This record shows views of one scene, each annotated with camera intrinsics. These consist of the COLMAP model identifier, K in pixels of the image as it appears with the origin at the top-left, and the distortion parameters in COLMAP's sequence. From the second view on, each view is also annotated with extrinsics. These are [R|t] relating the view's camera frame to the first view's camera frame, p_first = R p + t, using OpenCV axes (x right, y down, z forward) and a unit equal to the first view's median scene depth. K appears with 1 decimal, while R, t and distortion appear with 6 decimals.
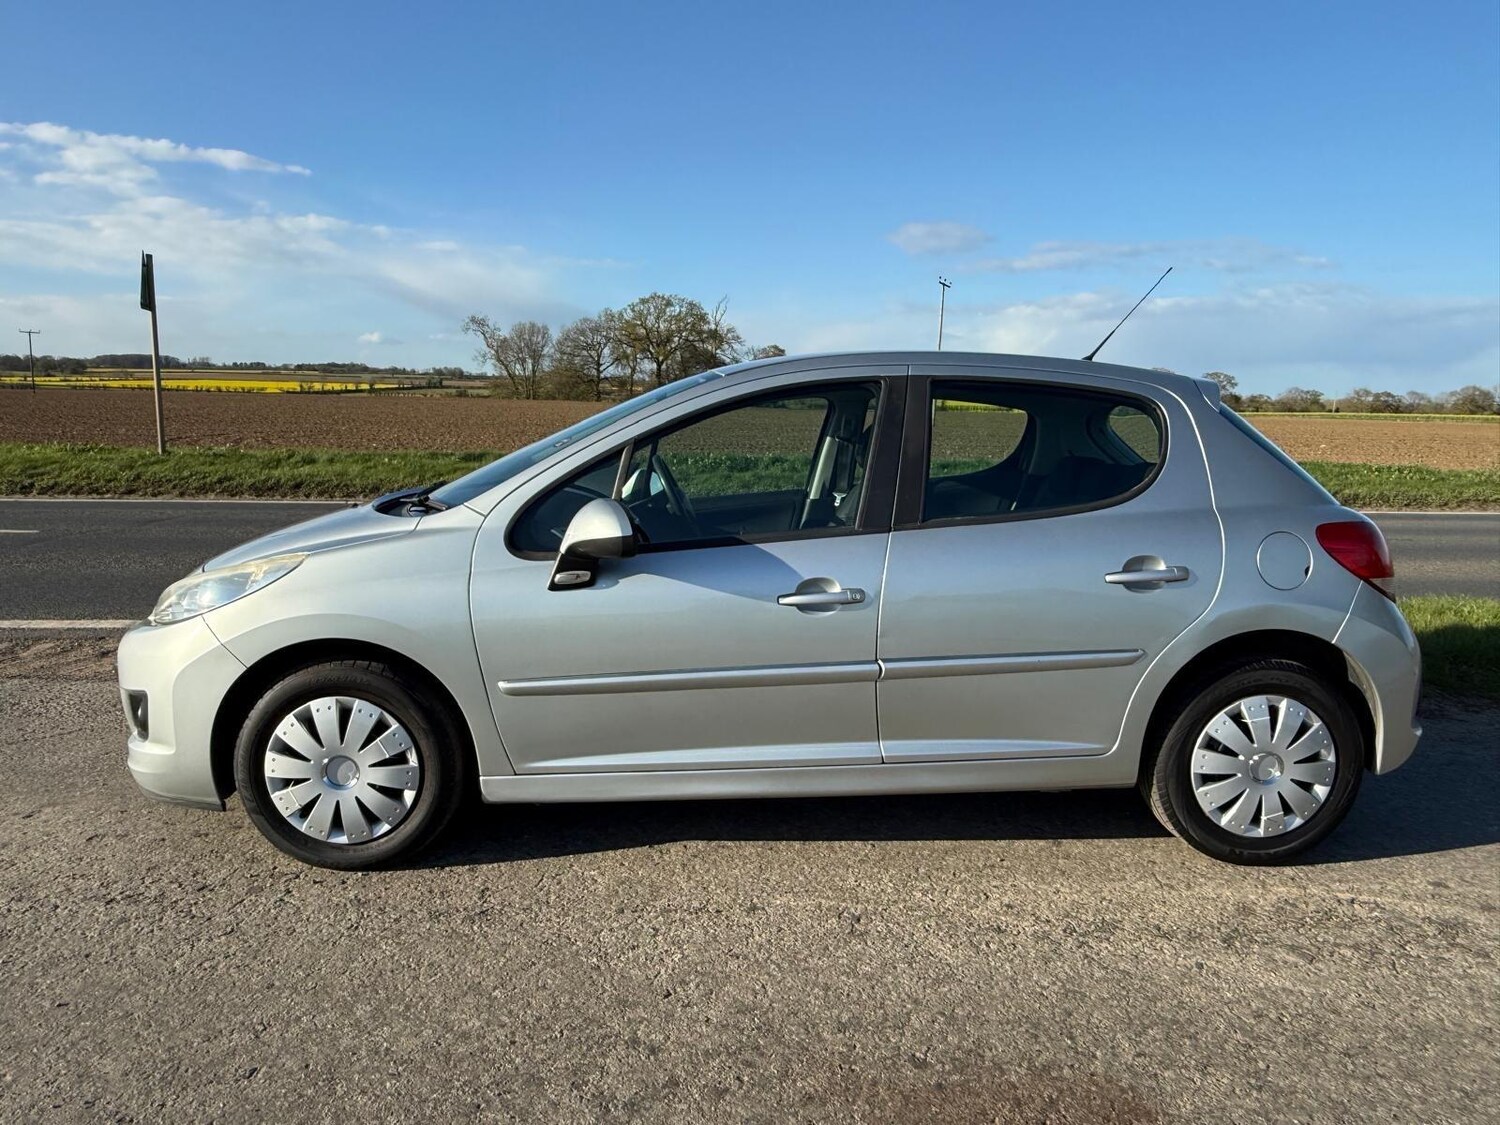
lens RADIAL K [[1022.5, 0, 761.2], [0, 1022.5, 579.8], [0, 0, 1]] dist [-0.010295, 0.008016]
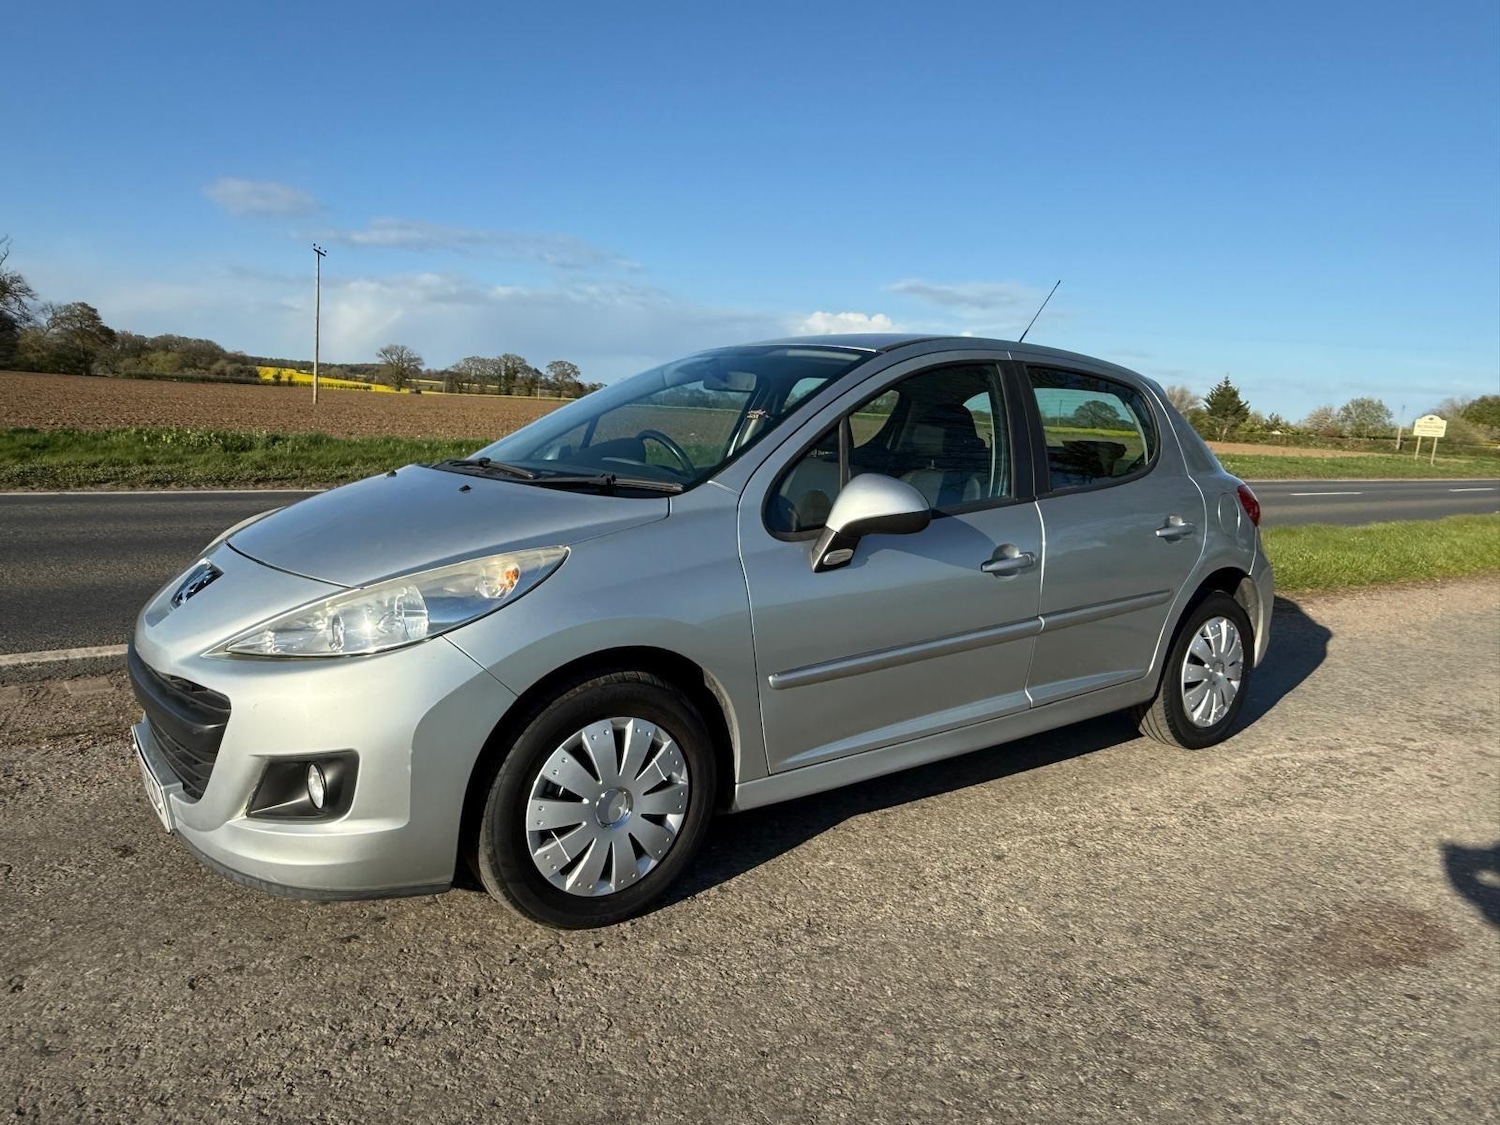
lens RADIAL K [[1022.5, 0, 735.6], [0, 1022.5, 570.3], [0, 0, 1]] dist [-0.010295, 0.008016]
pose [[0.828308, -0.062509, 0.556774, -0.759332], [0.057613, 0.997992, 0.026334, -0.019589], [-0.557302, 0.010265, 0.830246, 0.247883]]
